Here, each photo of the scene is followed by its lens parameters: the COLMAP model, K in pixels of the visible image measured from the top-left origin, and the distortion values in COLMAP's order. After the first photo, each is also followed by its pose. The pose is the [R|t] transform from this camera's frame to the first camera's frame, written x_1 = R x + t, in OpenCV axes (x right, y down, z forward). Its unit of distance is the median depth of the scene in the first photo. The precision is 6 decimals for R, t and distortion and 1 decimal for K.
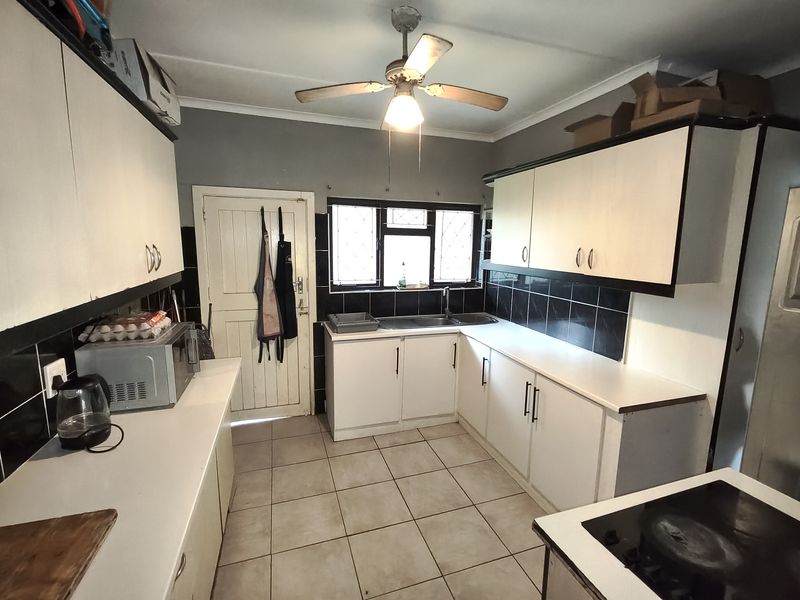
lens RADIAL K [[372.8, 0, 406.3], [0, 372.8, 298.9], [0, 0, 1]] dist [-0.003325, -0.001034]
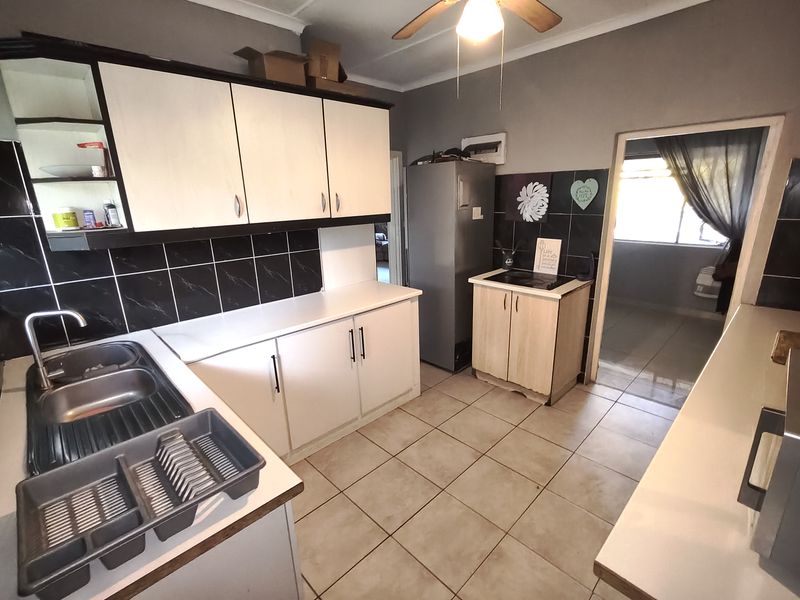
lens RADIAL K [[372.8, 0, 408.2], [0, 372.8, 302.9], [0, 0, 1]] dist [-0.003325, -0.001034]
pose [[-0.432201, -0.262151, 0.862832, -0.605904], [0.153411, 0.921491, 0.356818, -0.184127], [-0.888632, 0.286585, -0.358052, 1.233682]]
